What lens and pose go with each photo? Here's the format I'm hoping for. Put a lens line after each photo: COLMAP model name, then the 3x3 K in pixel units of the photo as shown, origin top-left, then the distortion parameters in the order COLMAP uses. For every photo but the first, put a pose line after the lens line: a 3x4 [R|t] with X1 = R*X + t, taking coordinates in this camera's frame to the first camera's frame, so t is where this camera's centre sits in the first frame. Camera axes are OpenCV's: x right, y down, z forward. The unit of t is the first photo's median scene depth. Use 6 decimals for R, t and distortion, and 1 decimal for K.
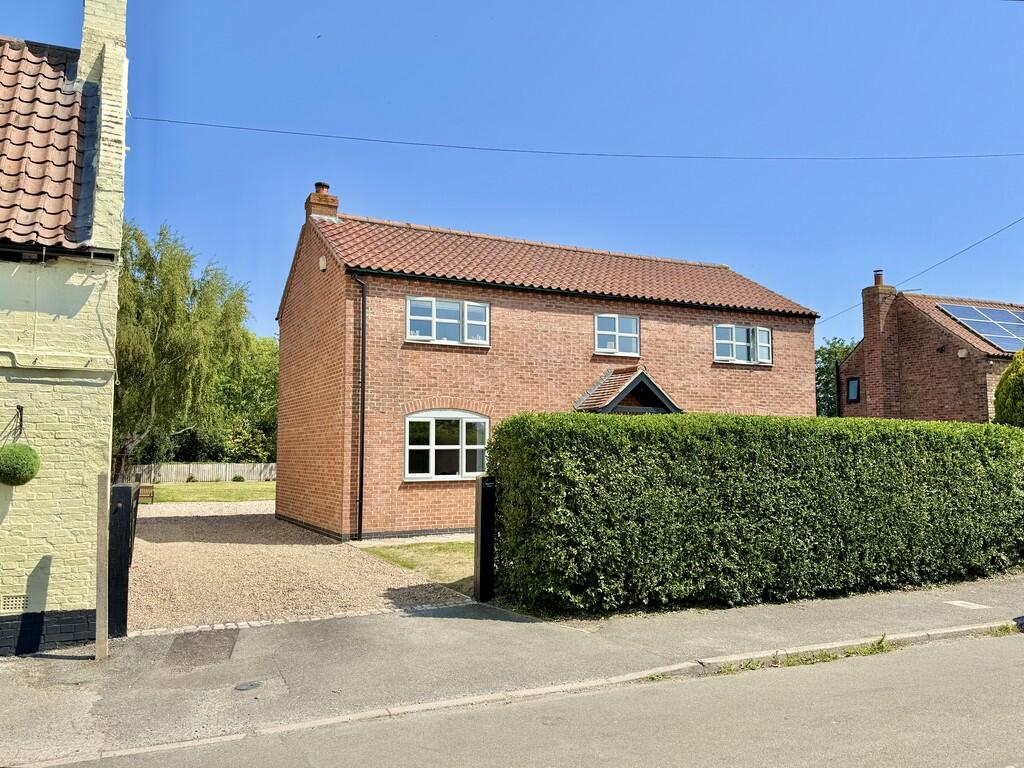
lens RADIAL K [[773.6, 0, 516.5], [0, 773.6, 388.6], [0, 0, 1]] dist [0.068497, -0.023106]
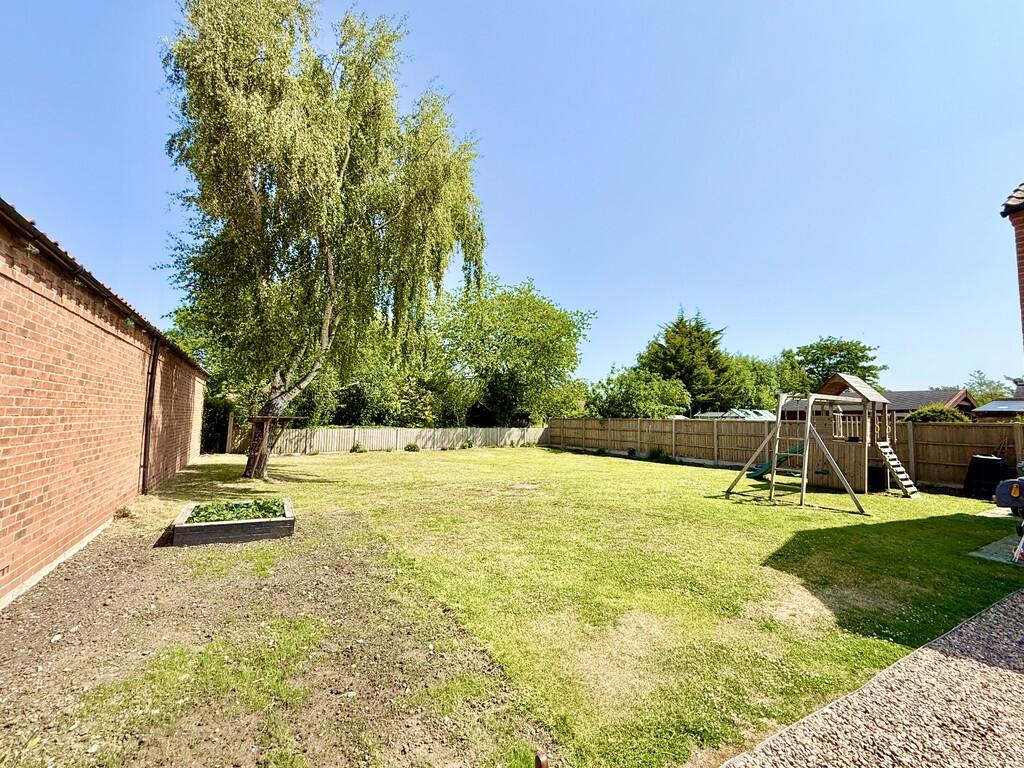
lens RADIAL K [[406.9, 0, 501.8], [0, 406.9, 378.1], [0, 0, 1]] dist [0.004388, -0.000213]
pose [[0.998580, 0.023092, 0.048003, -0.843485], [-0.022582, 0.999683, -0.011140, 0.135688], [-0.048245, 0.010040, 0.998785, 1.697577]]
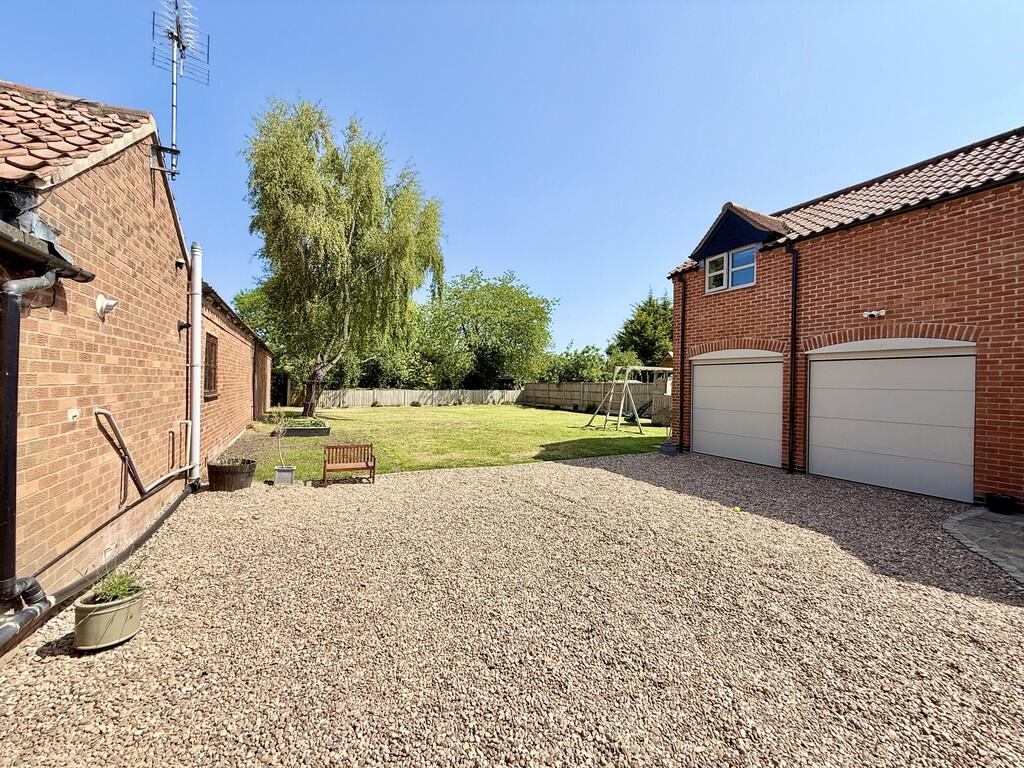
lens RADIAL K [[406.9, 0, 515.6], [0, 406.9, 381.0], [0, 0, 1]] dist [0.004388, -0.000213]
pose [[0.999874, 0.015421, -0.003859, -0.622657], [-0.015069, 0.996777, 0.078794, 0.101383], [0.005061, -0.078726, 0.996883, 1.245158]]
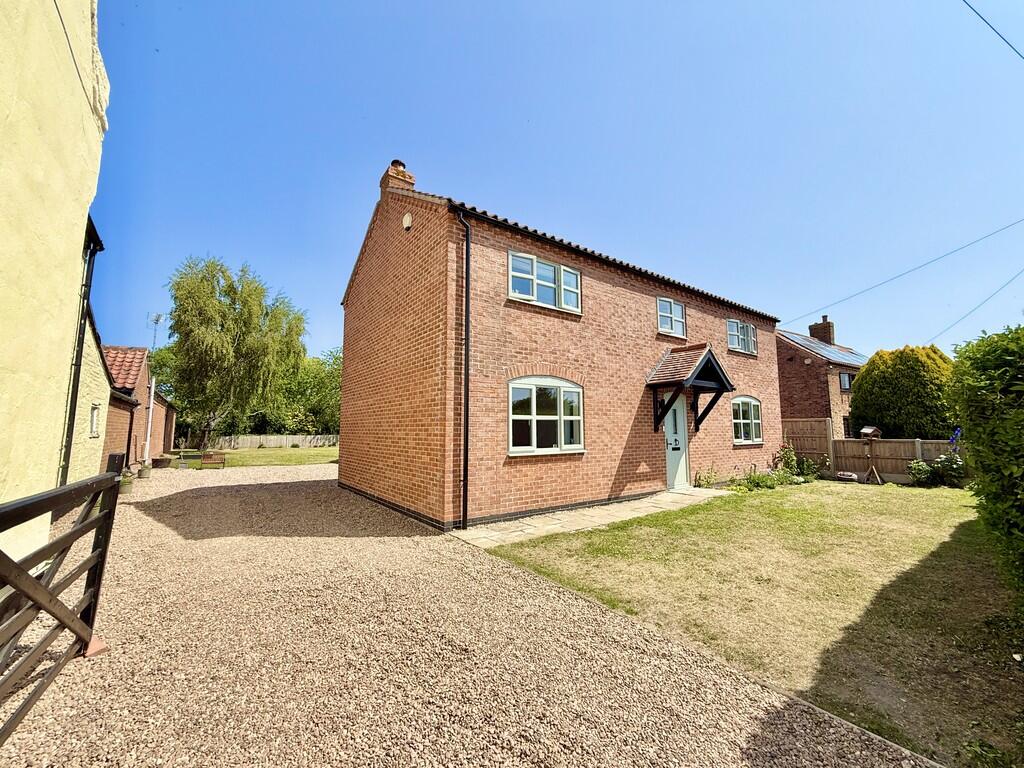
lens RADIAL K [[406.9, 0, 510.7], [0, 406.9, 385.9], [0, 0, 1]] dist [0.004388, -0.000213]
pose [[0.989071, 0.015192, 0.146655, -0.198409], [-0.011562, 0.999606, -0.025578, 0.049433], [-0.146986, 0.023603, 0.988857, 0.510978]]
